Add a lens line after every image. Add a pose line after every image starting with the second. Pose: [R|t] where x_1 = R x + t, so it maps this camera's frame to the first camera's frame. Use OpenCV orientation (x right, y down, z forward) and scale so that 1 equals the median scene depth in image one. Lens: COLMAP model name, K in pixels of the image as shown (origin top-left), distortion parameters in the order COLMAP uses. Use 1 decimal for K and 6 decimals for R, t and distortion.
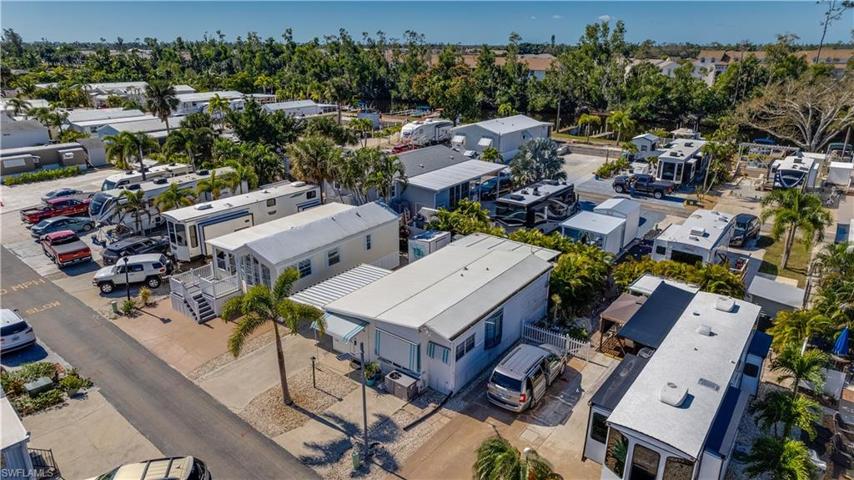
lens RADIAL K [[550.7, 0, 425.0], [0, 550.7, 237.9], [0, 0, 1]] dist [-0.042049, 0.059068]
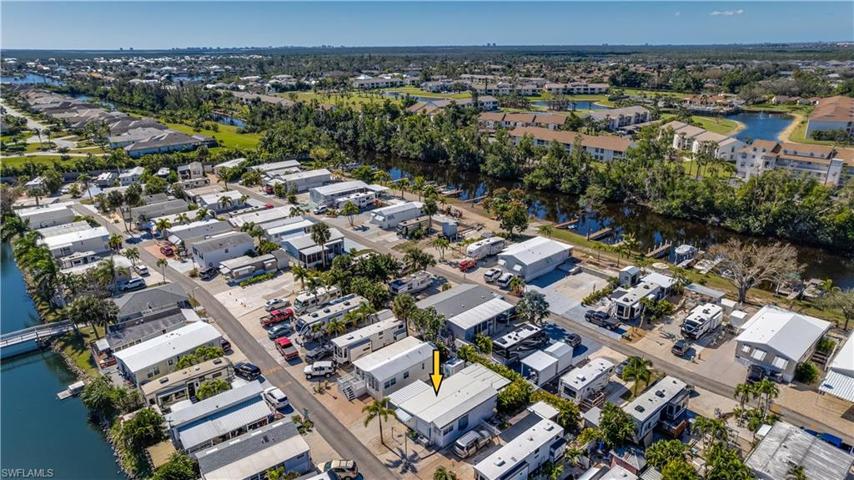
lens RADIAL K [[550.7, 0, 425.8], [0, 550.7, 242.8], [0, 0, 1]] dist [-0.042049, 0.059068]
pose [[0.980416, 0.058327, -0.188103, 0.230036], [-0.056012, 0.998275, 0.017605, -0.416000], [0.188806, -0.006724, 0.981991, -0.900978]]
